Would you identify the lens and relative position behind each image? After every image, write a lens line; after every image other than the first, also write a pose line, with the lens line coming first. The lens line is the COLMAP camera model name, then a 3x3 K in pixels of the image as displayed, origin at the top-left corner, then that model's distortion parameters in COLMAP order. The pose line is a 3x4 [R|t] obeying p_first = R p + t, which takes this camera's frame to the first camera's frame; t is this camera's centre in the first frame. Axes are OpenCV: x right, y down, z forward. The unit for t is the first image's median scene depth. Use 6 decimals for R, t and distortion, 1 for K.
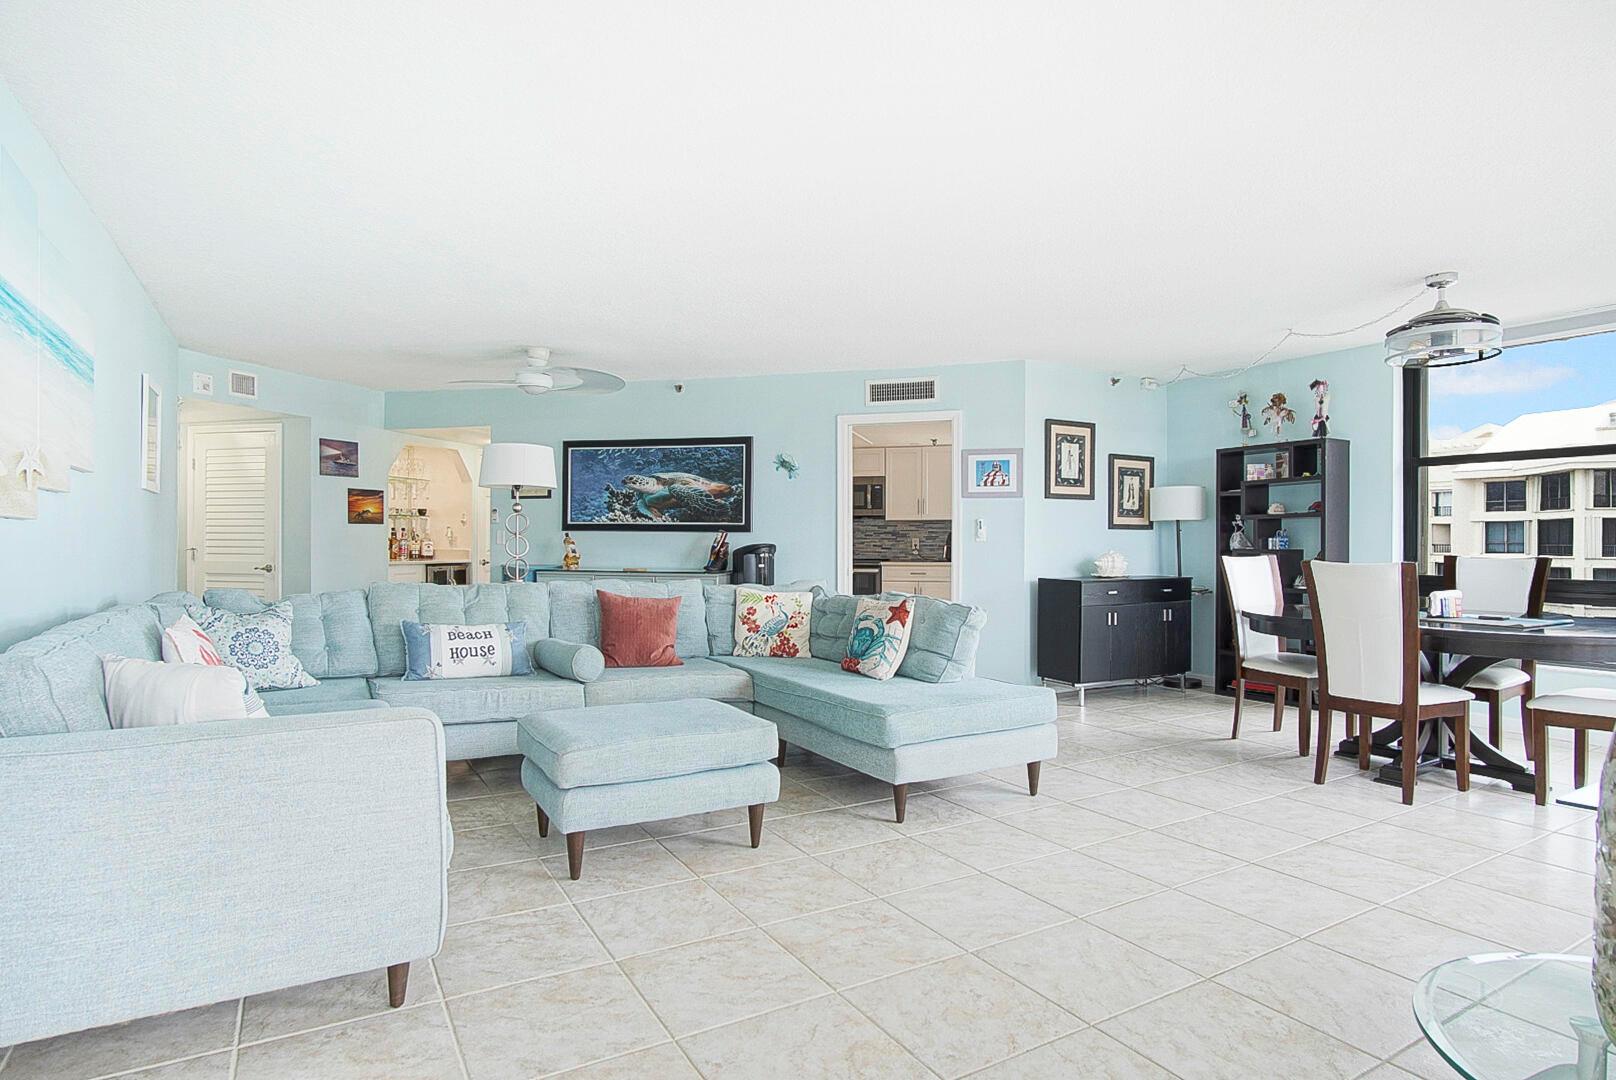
lens RADIAL K [[871.0, 0, 808.6], [0, 871.0, 544.5], [0, 0, 1]] dist [-0.039792, 0.012242]
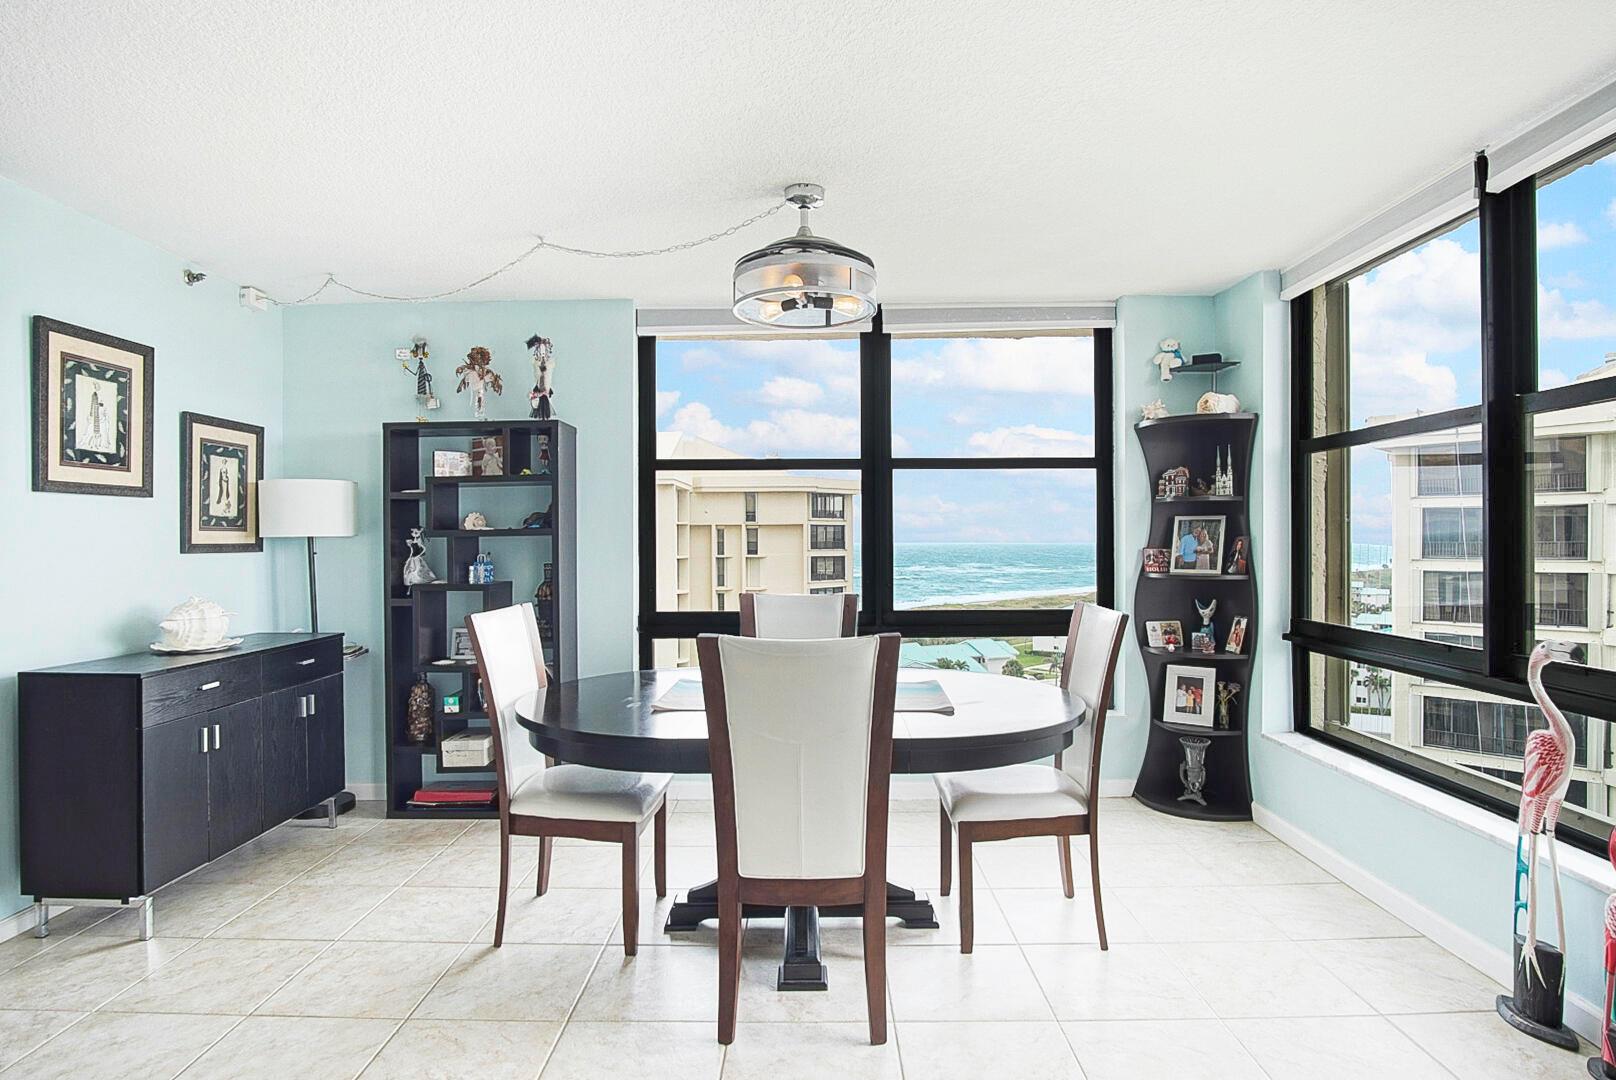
lens RADIAL K [[871.0, 0, 808.6], [0, 871.0, 544.5], [0, 0, 1]] dist [-0.039792, 0.012242]
pose [[0.512294, -0.009407, 0.858759, 0.097454], [0.008493, 0.999947, 0.005888, -0.024100], [-0.858768, 0.004277, 0.512346, 0.419490]]
